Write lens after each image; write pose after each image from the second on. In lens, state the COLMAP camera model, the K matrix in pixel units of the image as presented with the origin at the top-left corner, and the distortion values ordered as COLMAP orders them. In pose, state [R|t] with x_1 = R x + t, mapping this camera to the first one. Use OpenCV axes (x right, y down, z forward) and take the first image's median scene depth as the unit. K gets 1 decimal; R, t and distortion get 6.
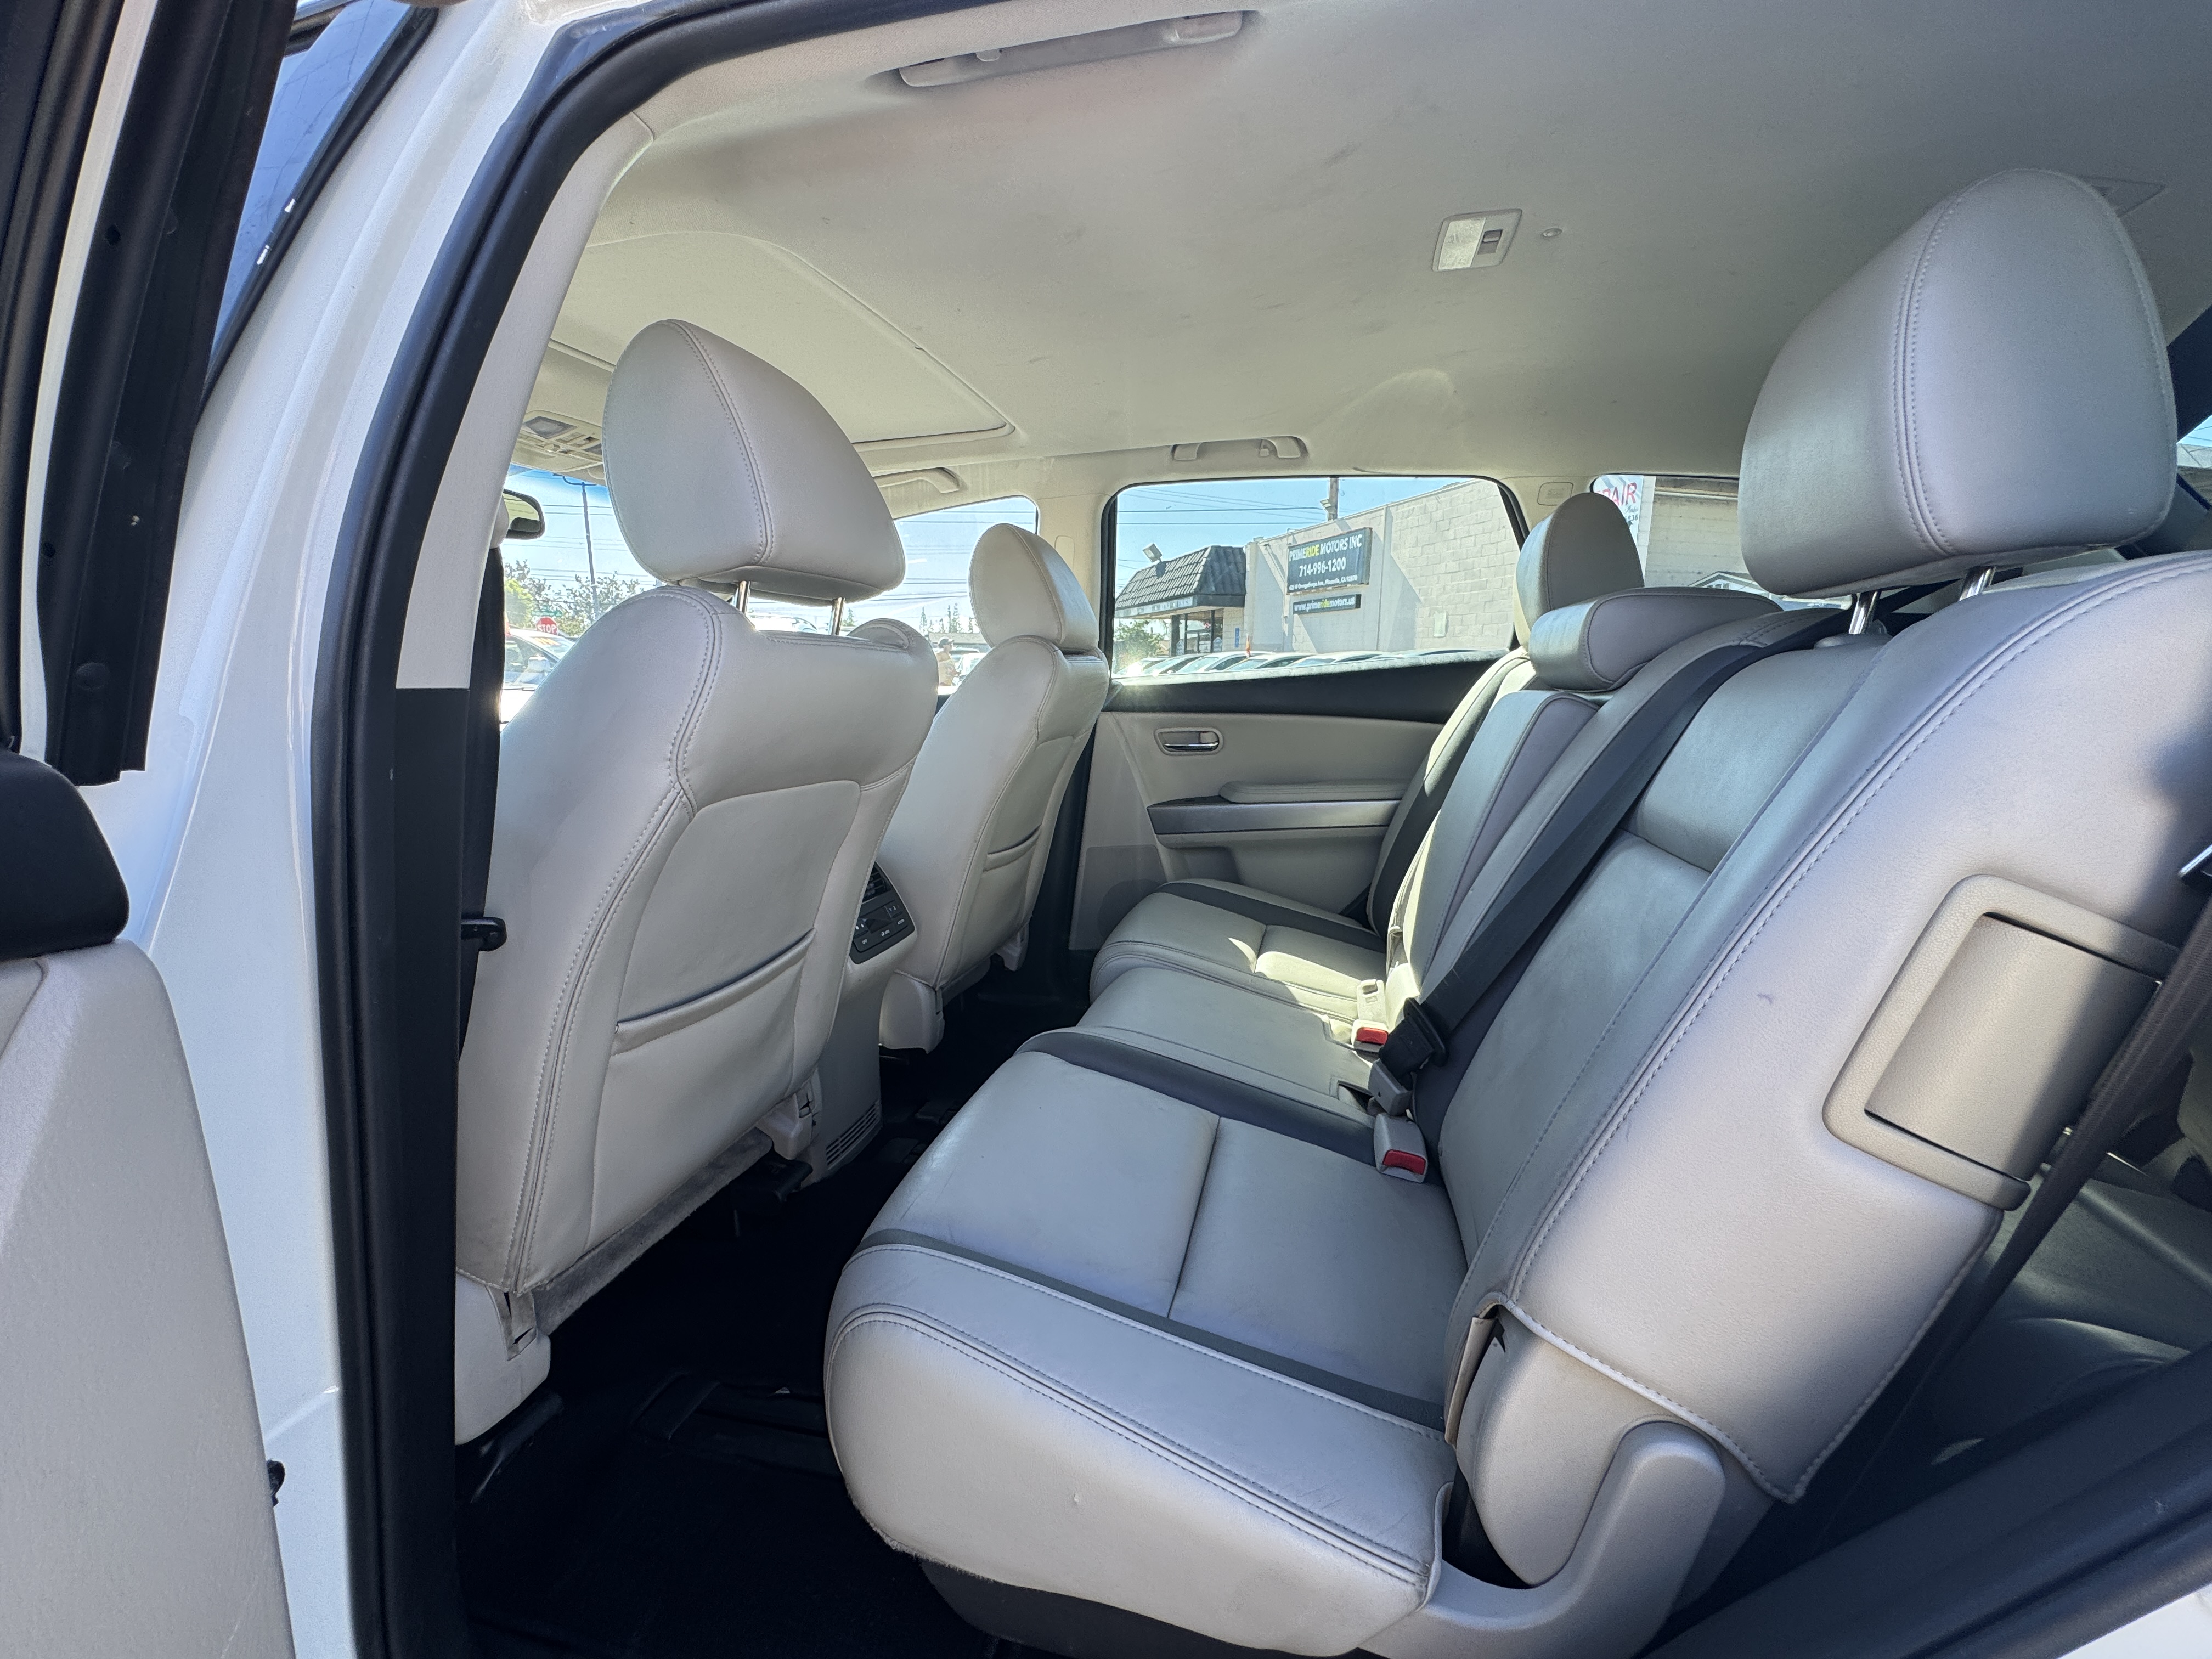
lens RADIAL K [[880.2, 0, 1103.7], [0, 880.2, 830.7], [0, 0, 1]] dist [-0.001780, -0.000391]
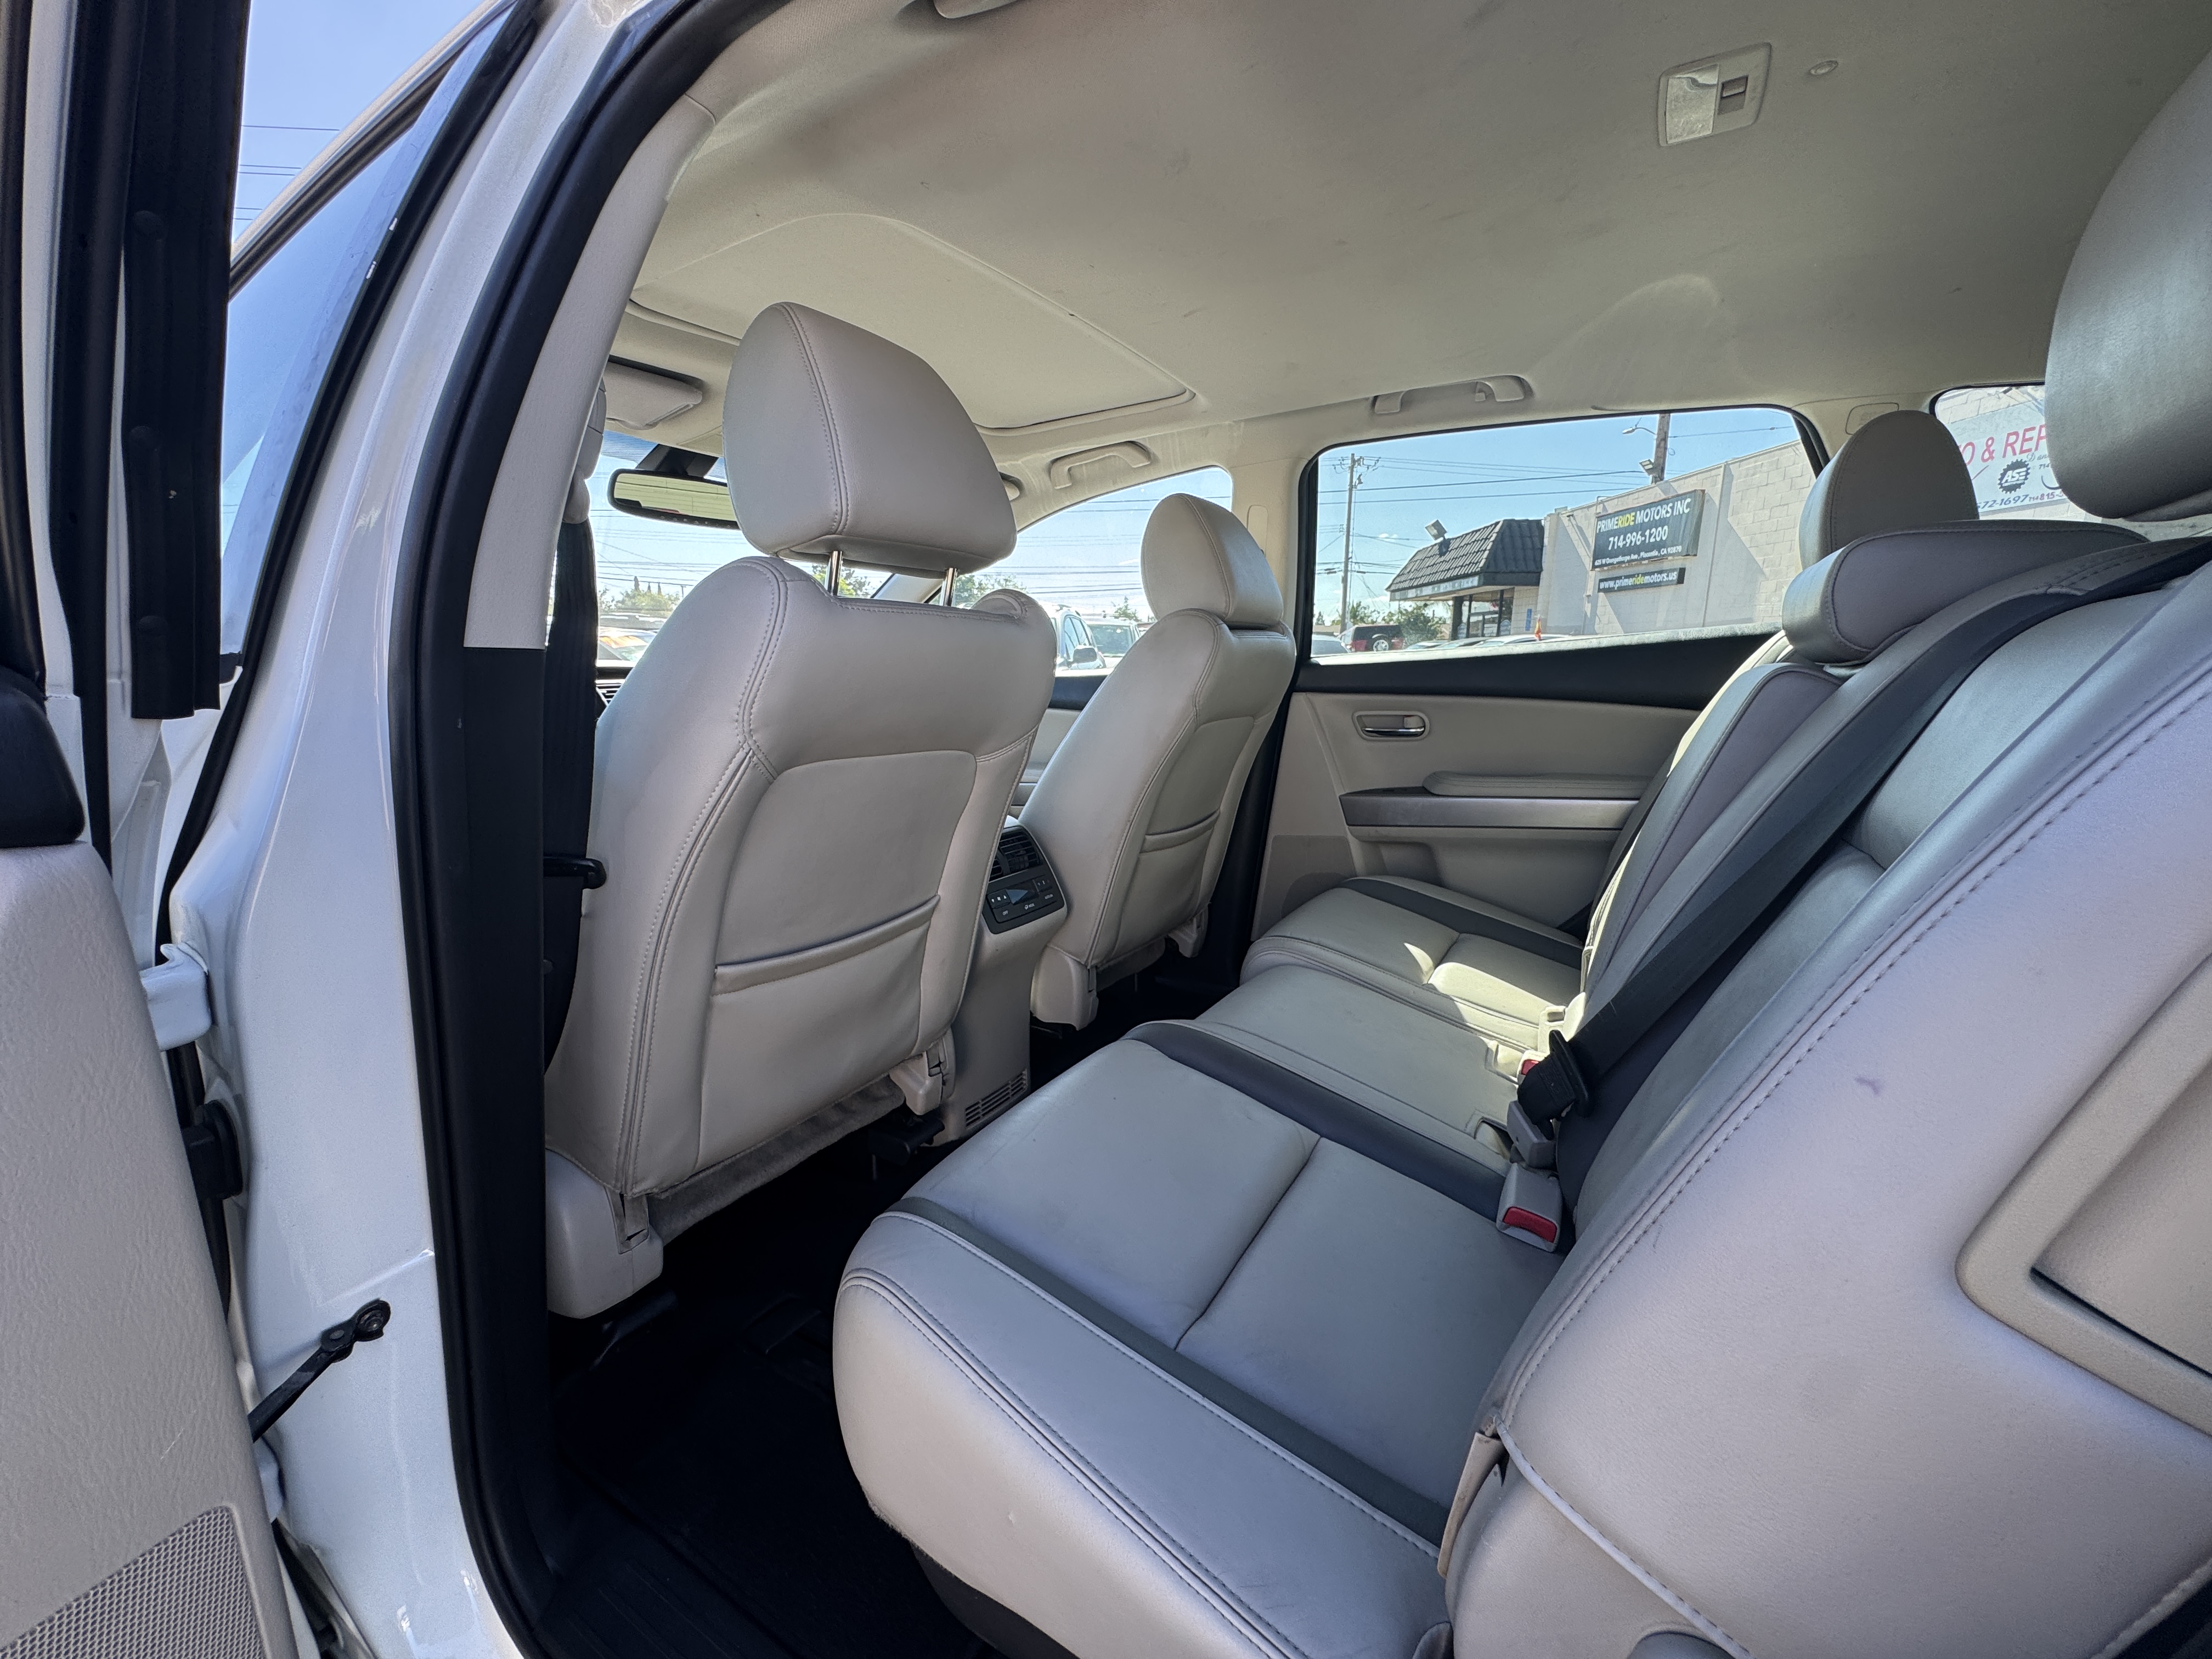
lens RADIAL K [[880.2, 0, 1108.4], [0, 880.2, 830.1], [0, 0, 1]] dist [-0.001780, -0.000391]
pose [[0.957371, 0.054626, -0.283648, 0.136061], [-0.050584, 0.998487, 0.021564, 0.002717], [0.284397, -0.006296, 0.958686, 0.065009]]
